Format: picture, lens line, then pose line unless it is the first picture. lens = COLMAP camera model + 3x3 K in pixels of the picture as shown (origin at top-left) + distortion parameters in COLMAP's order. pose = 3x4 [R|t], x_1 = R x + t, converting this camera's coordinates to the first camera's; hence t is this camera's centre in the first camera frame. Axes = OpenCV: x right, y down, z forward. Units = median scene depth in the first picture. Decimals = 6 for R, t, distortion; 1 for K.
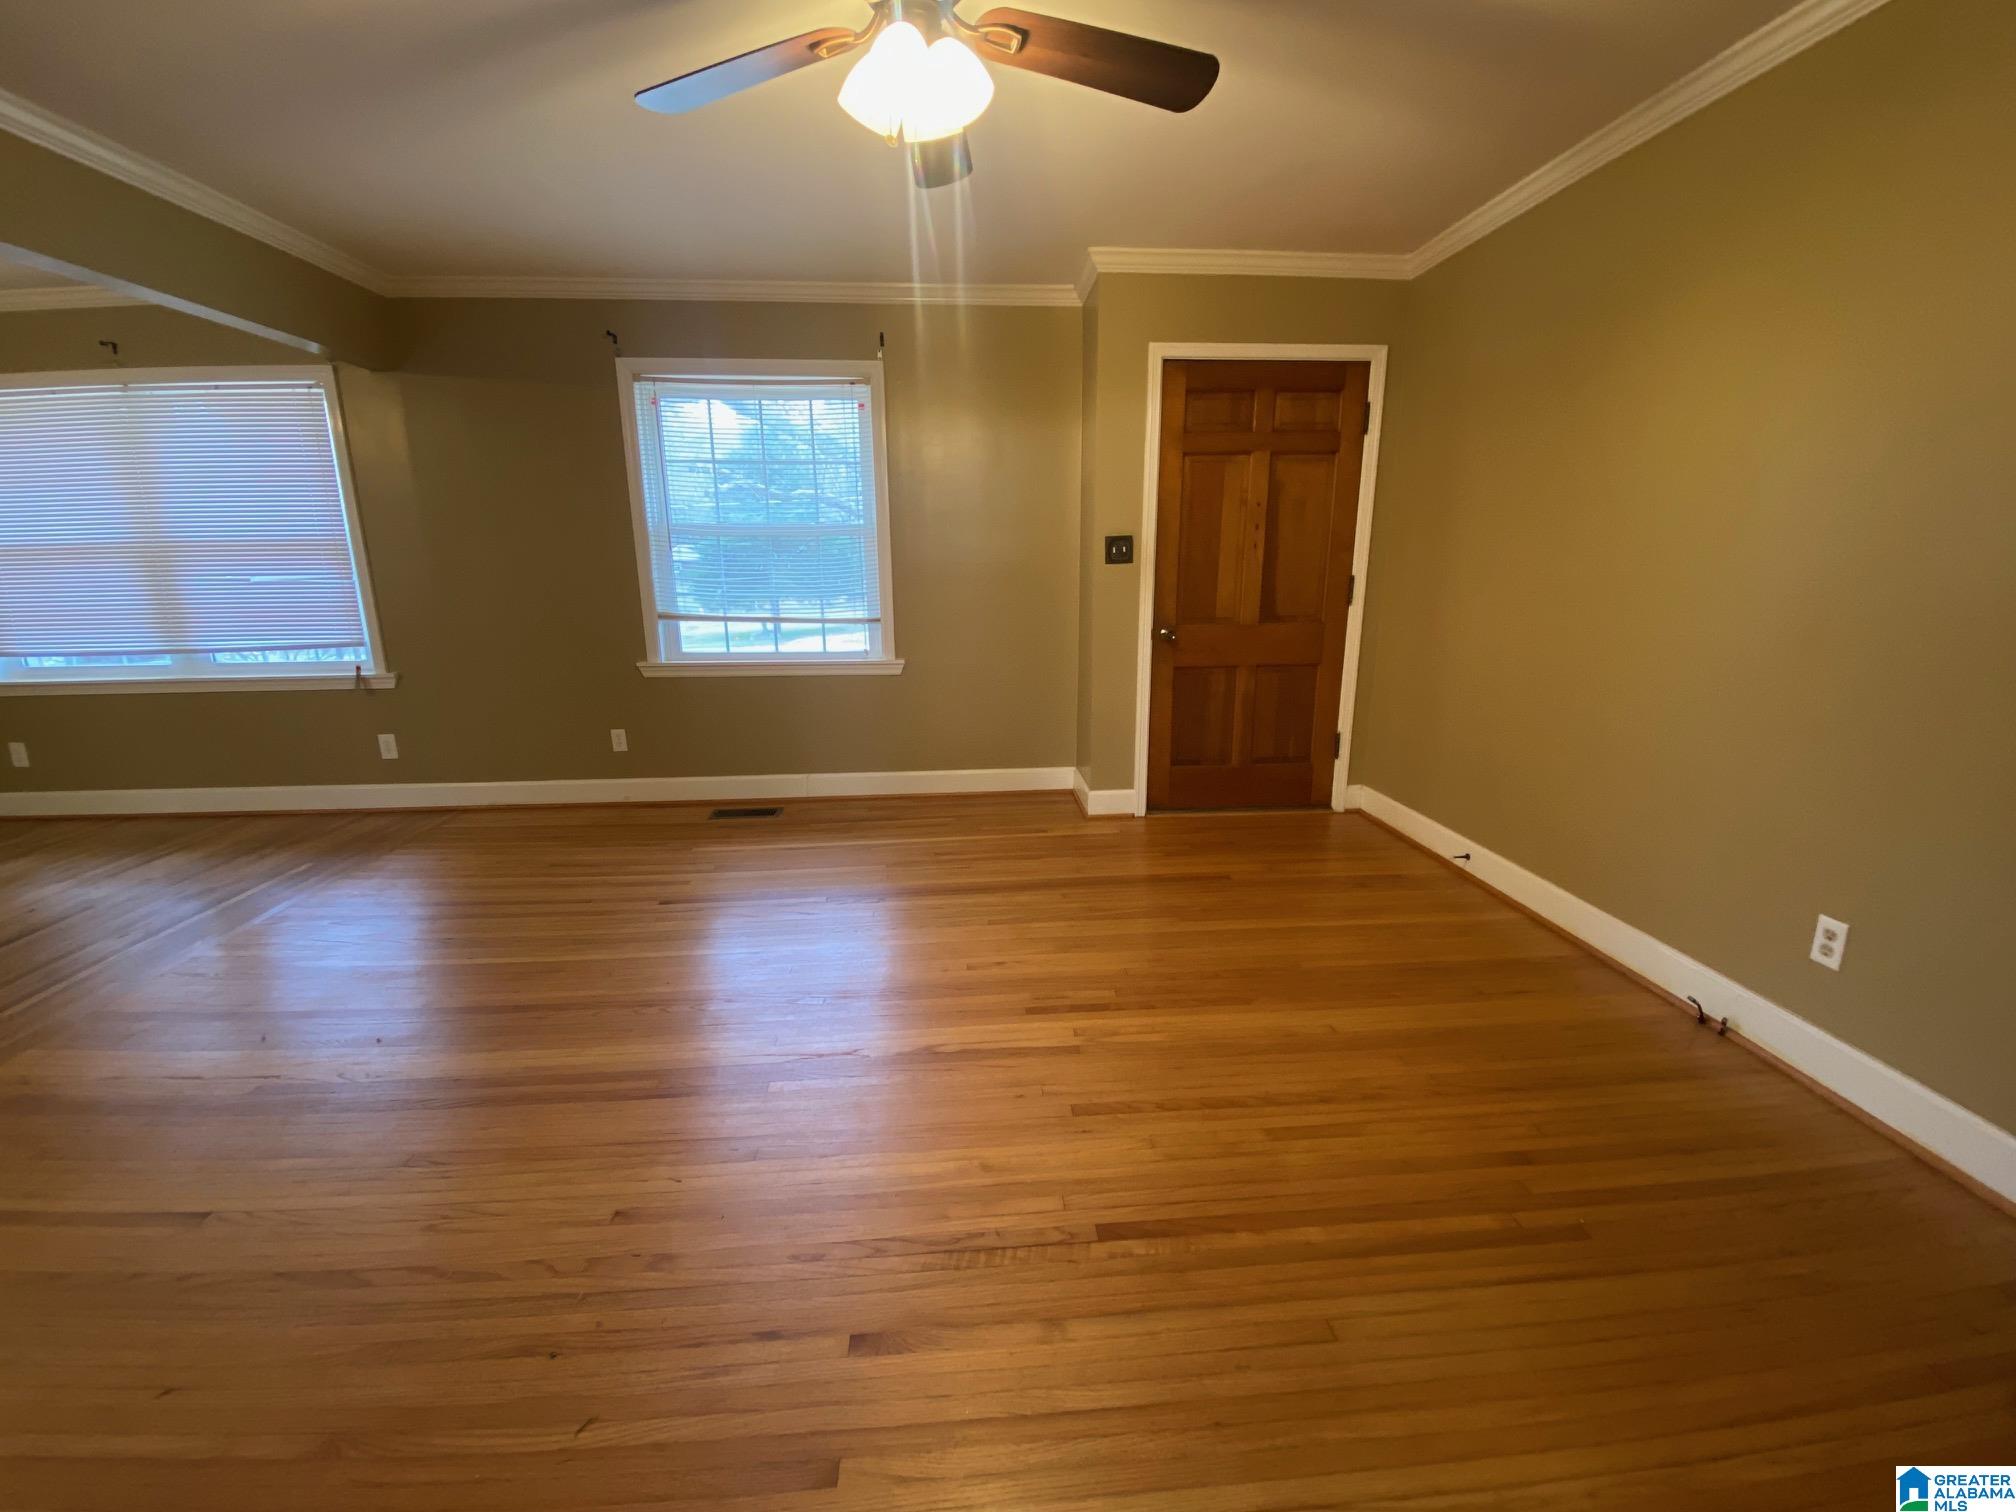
lens RADIAL K [[816.4, 0, 1008.0], [0, 816.4, 756.0], [0, 0, 1]] dist [0.027332, -0.025576]
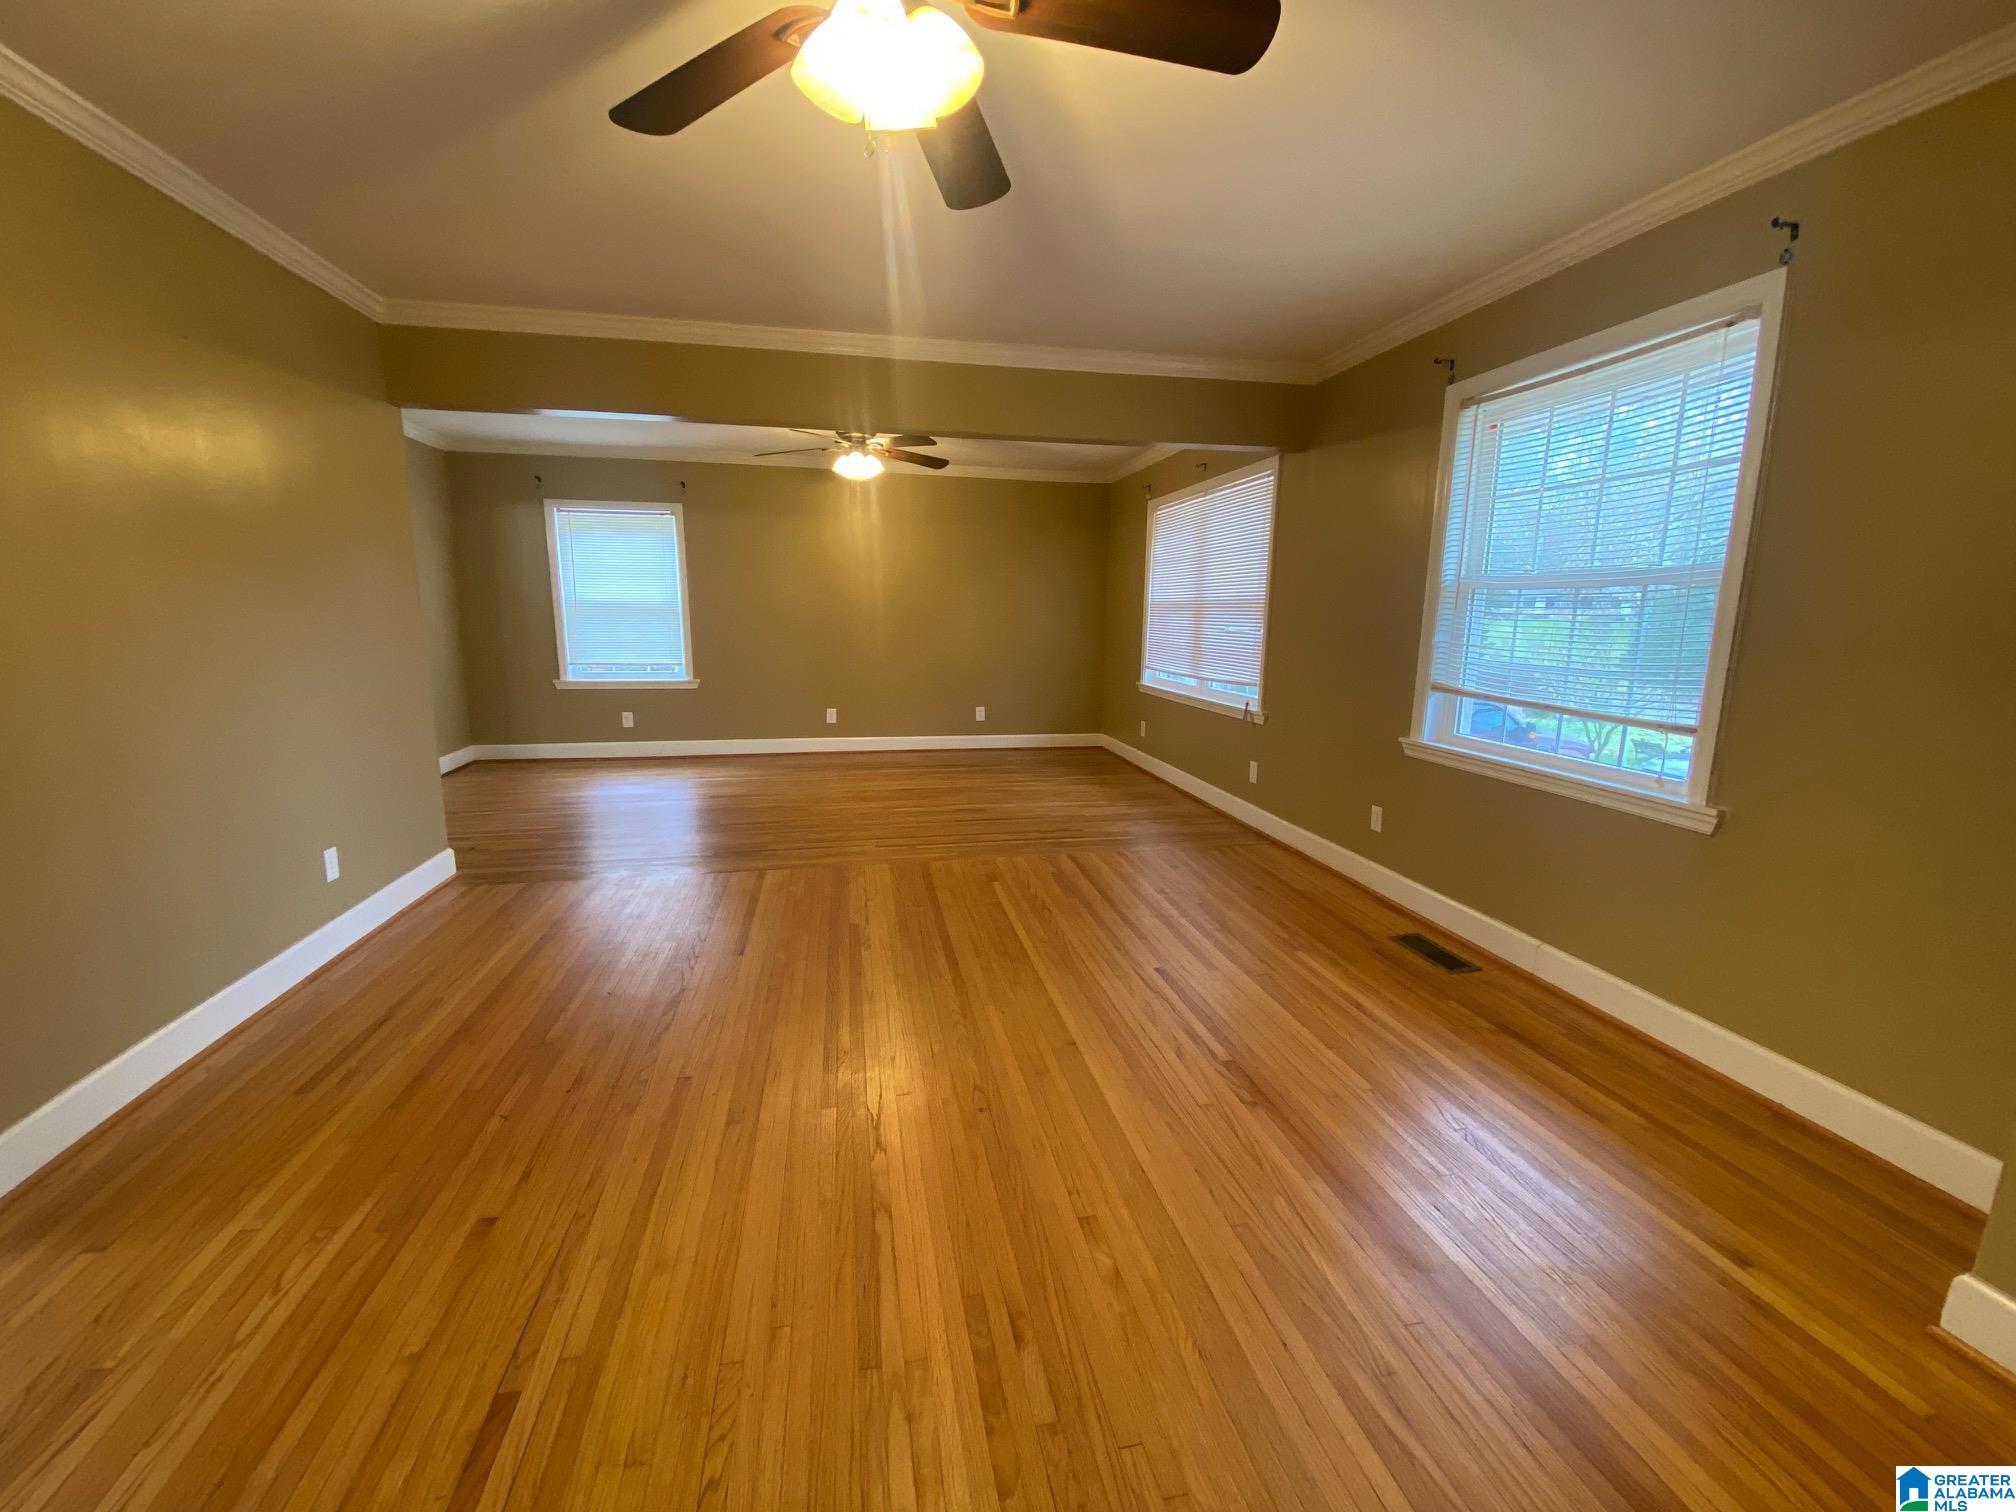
lens RADIAL K [[816.4, 0, 1008.0], [0, 816.4, 756.0], [0, 0, 1]] dist [0.027332, -0.025576]
pose [[0.120079, 0.183449, -0.975668, 0.369131], [-0.241574, 0.958638, 0.150515, -0.134195], [0.962924, 0.217623, 0.159429, 0.505578]]
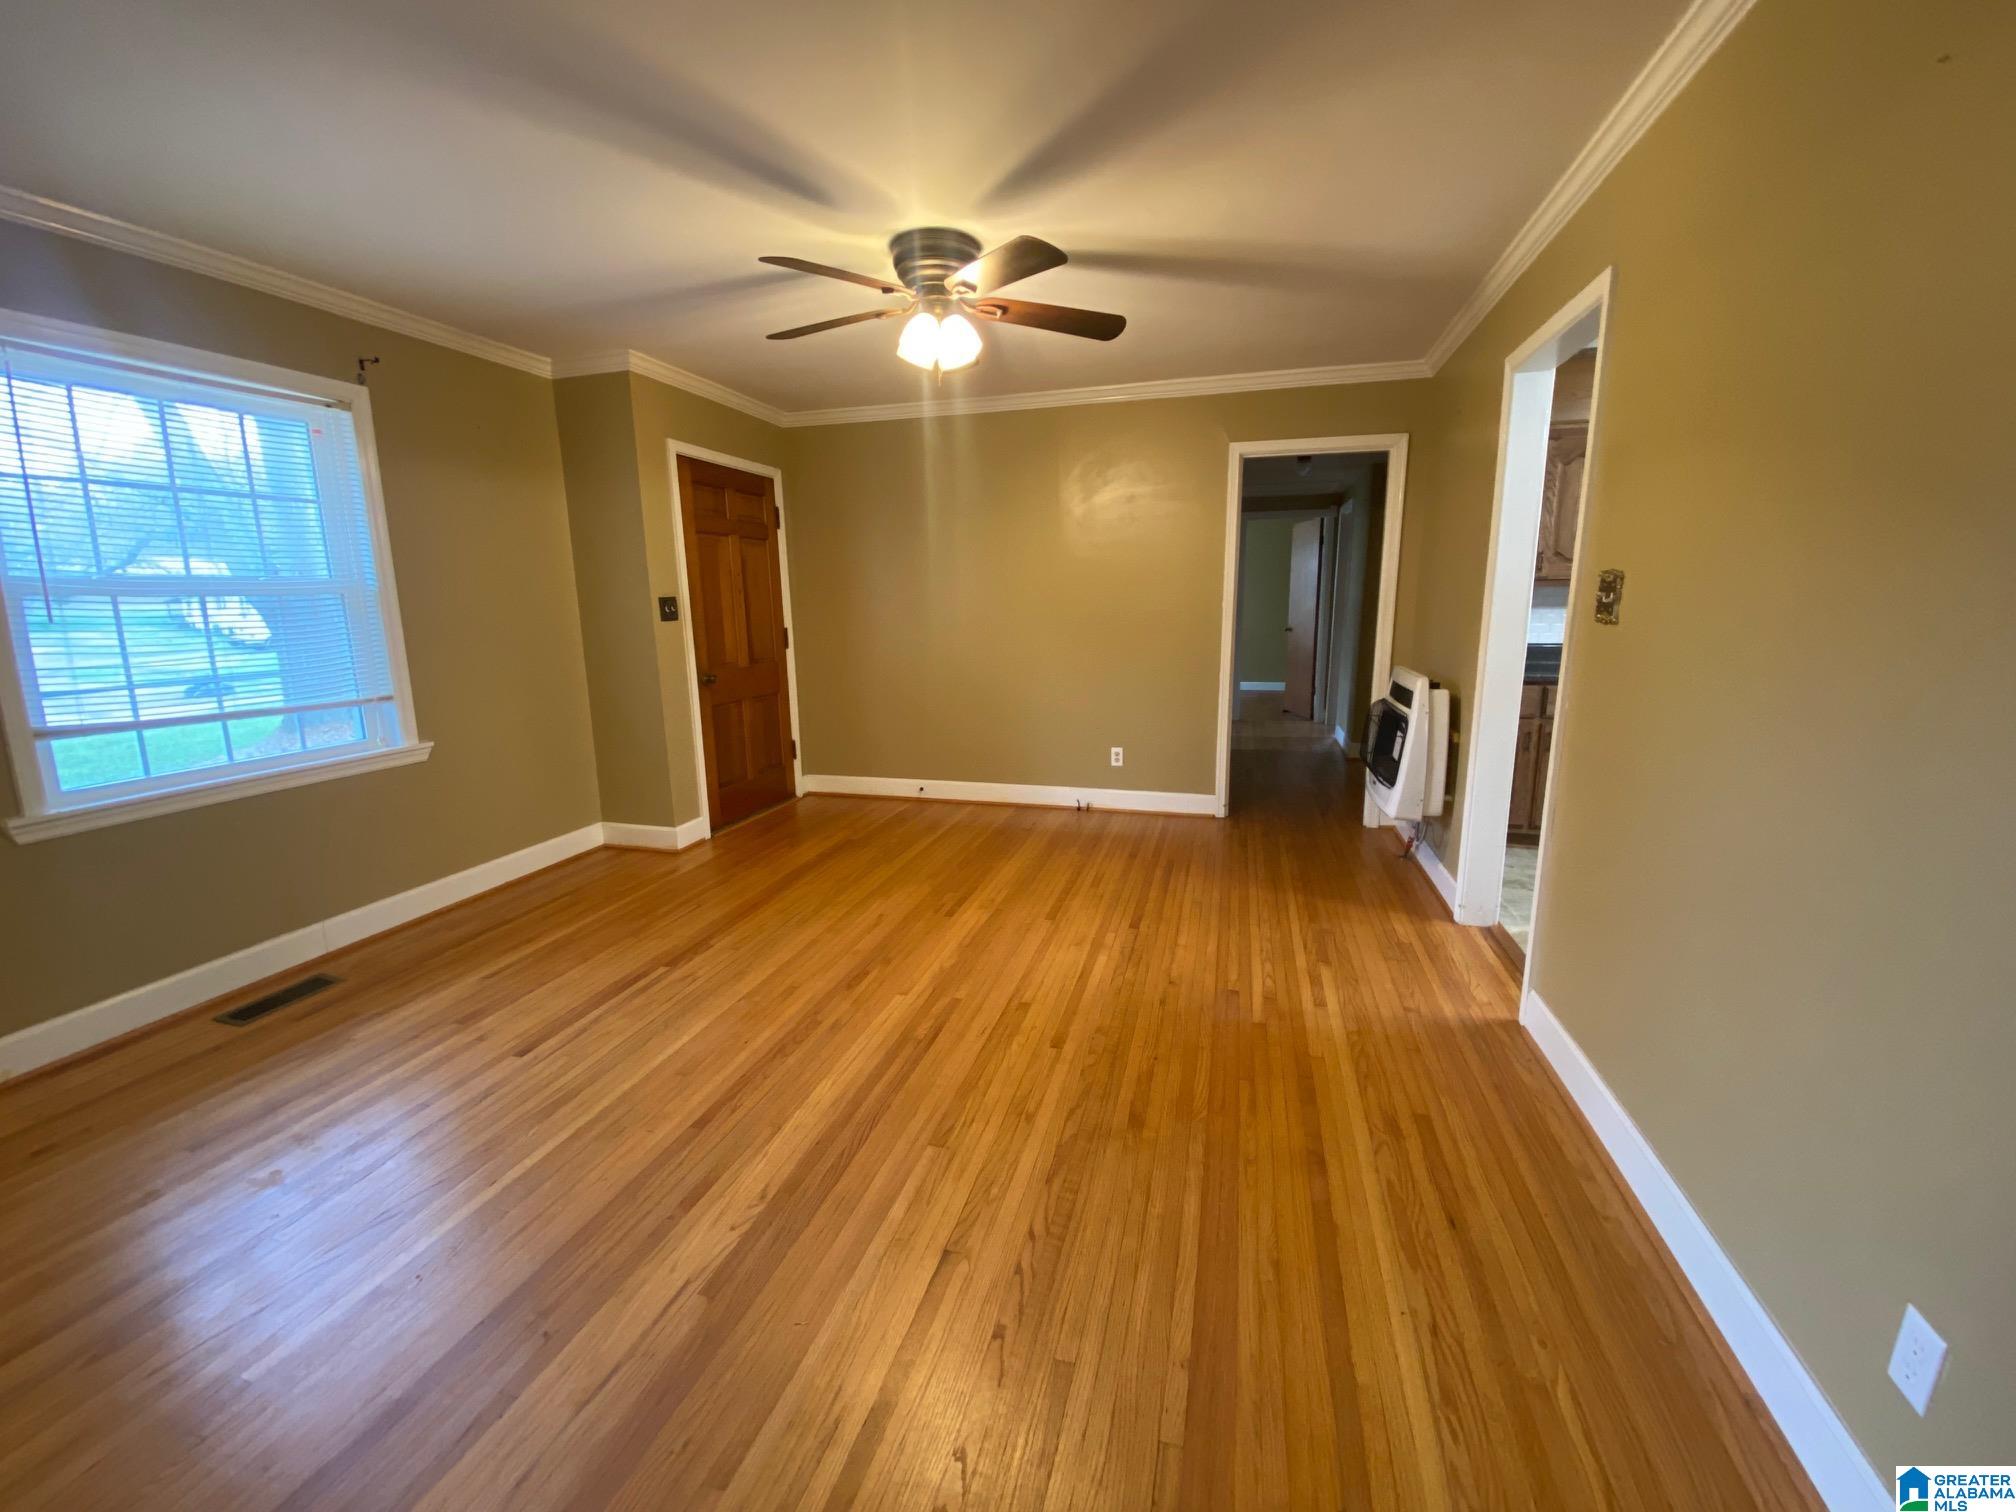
lens RADIAL K [[814.6, 0, 1047.1], [0, 814.6, 741.3], [0, 0, 1]] dist [-0.000624, -0.014709]
pose [[0.301432, -0.159760, 0.940008, -0.778959], [0.228083, 0.969323, 0.091603, -0.057052], [-0.925806, 0.186787, 0.328623, 0.173556]]
